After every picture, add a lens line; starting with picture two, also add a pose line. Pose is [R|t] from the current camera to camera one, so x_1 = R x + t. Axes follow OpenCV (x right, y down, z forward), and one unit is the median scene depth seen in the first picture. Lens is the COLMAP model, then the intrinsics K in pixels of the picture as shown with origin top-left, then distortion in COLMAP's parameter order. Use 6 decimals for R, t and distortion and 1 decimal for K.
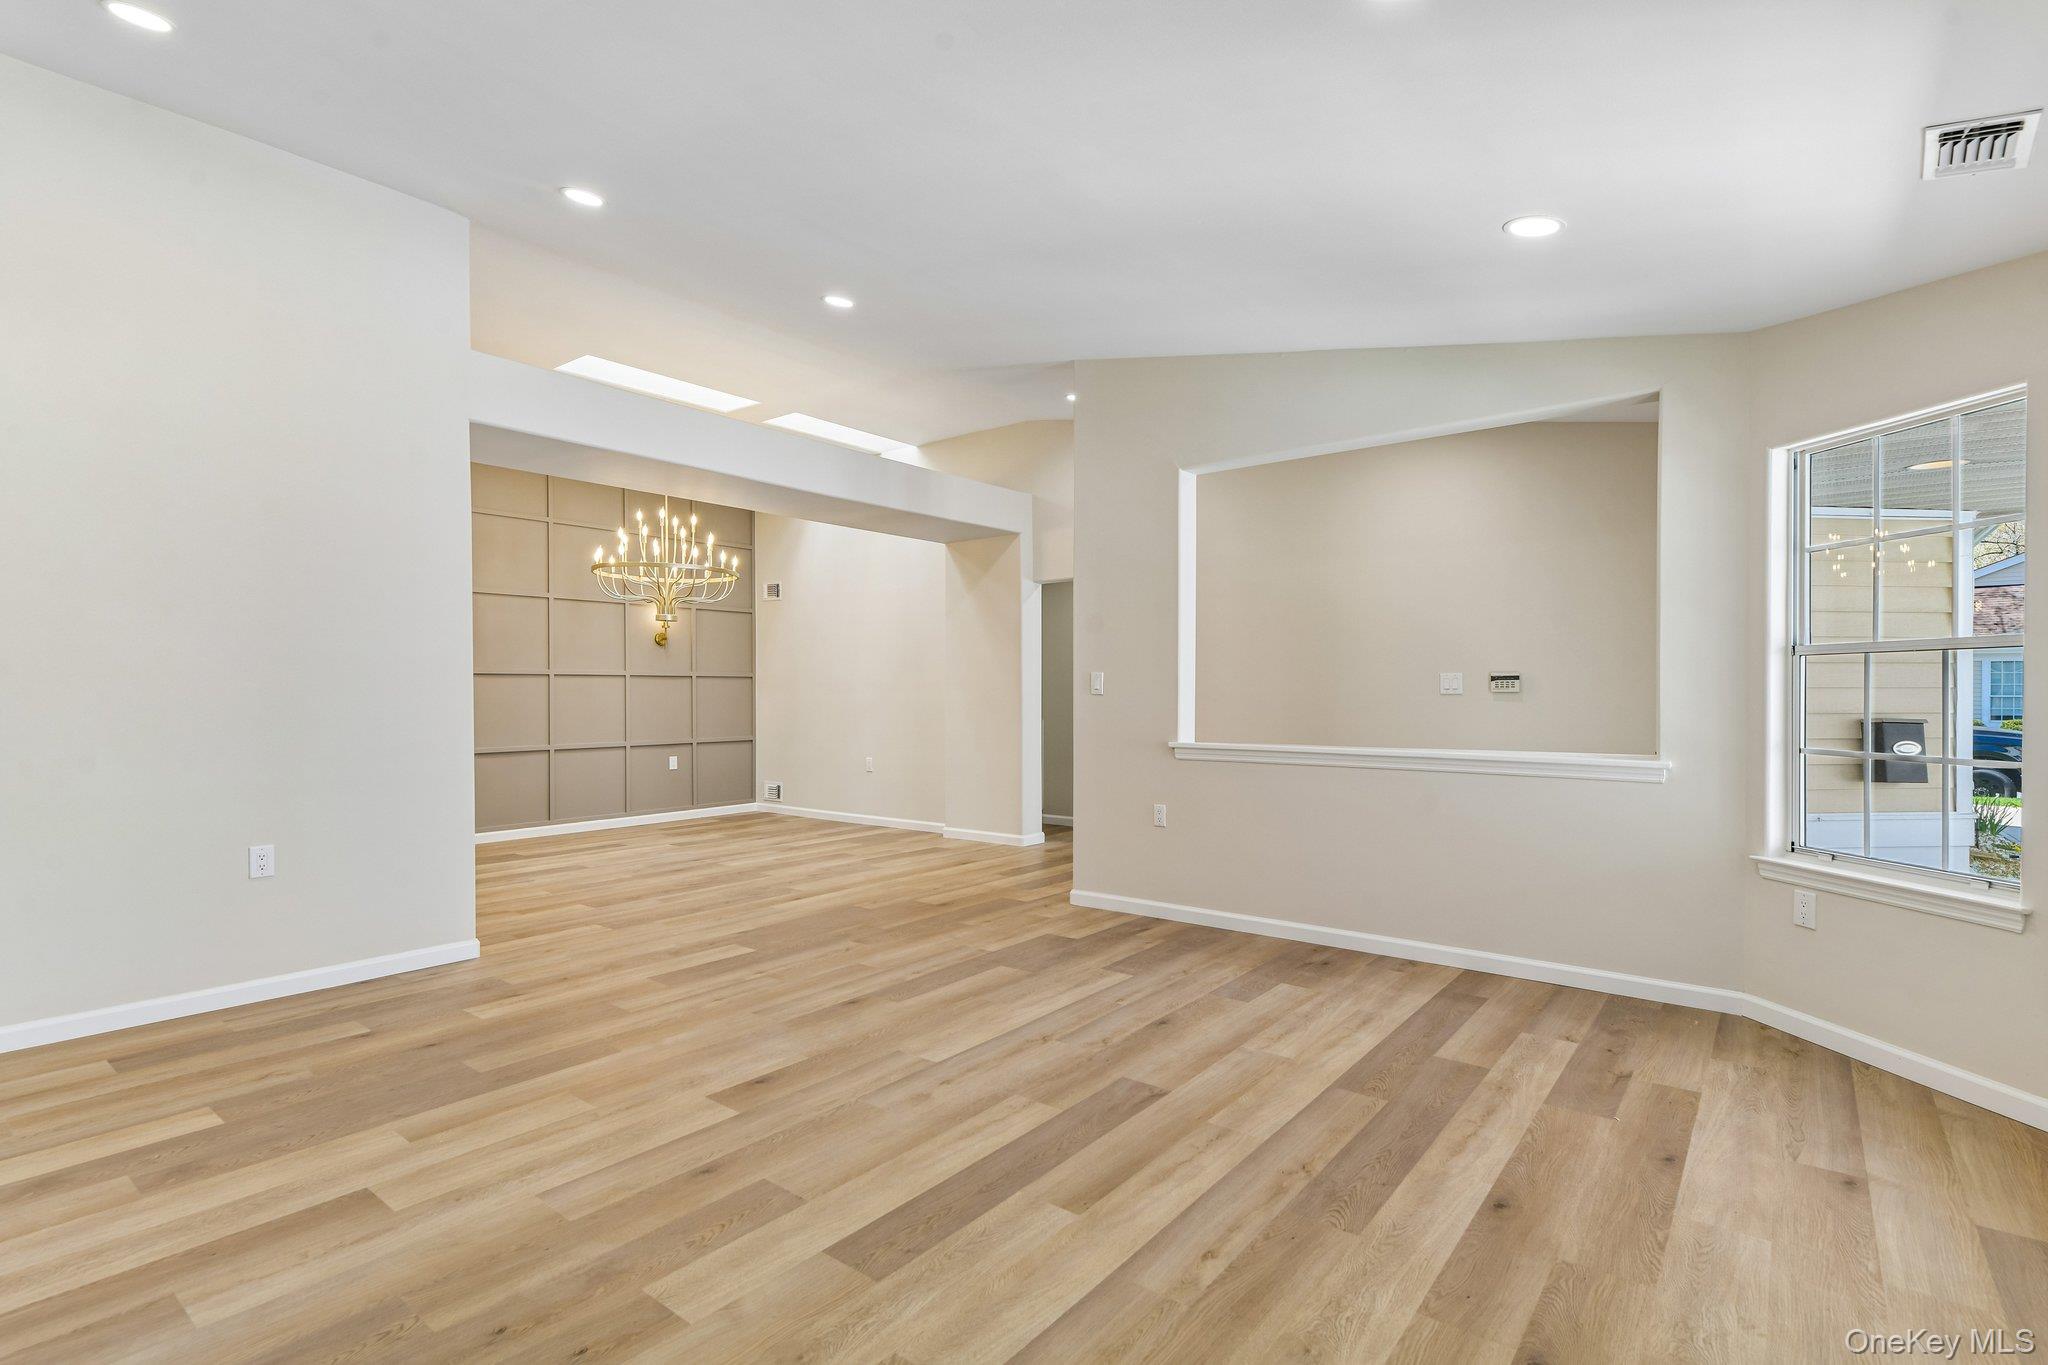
lens RADIAL K [[983.8, 0, 1023.7], [0, 983.8, 697.9], [0, 0, 1]] dist [0.003965, -0.003048]
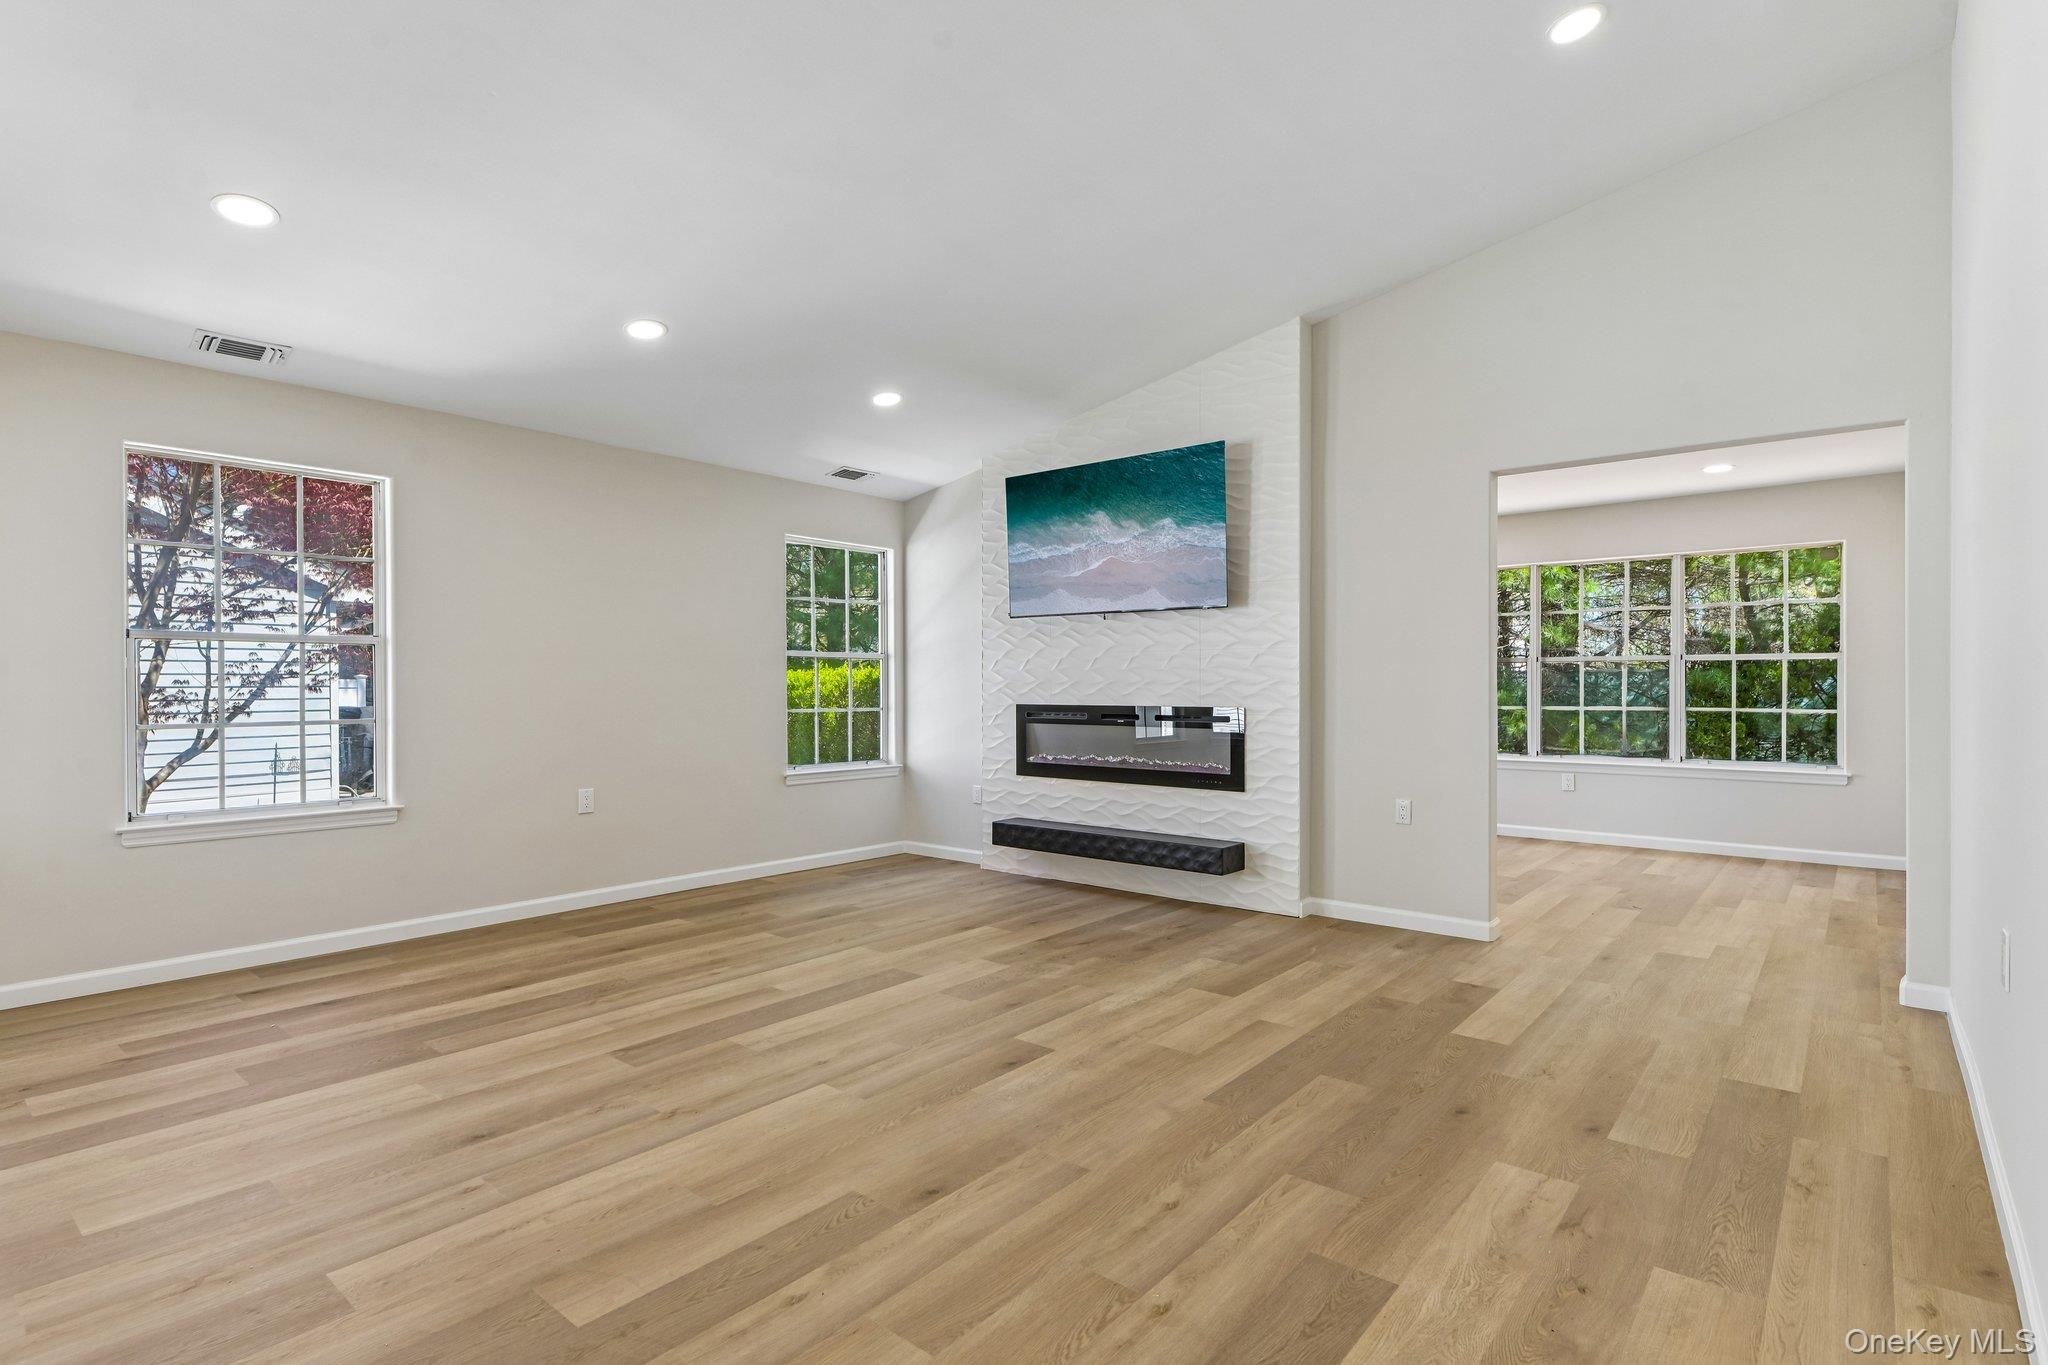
lens RADIAL K [[983.8, 0, 1028.4], [0, 983.8, 677.8], [0, 0, 1]] dist [0.003965, -0.003048]
pose [[-0.999820, 0.003745, 0.018611, -0.320441], [0.003746, 0.999993, 0.000036, 0.009496], [-0.018611, 0.000106, -0.999827, 2.077789]]
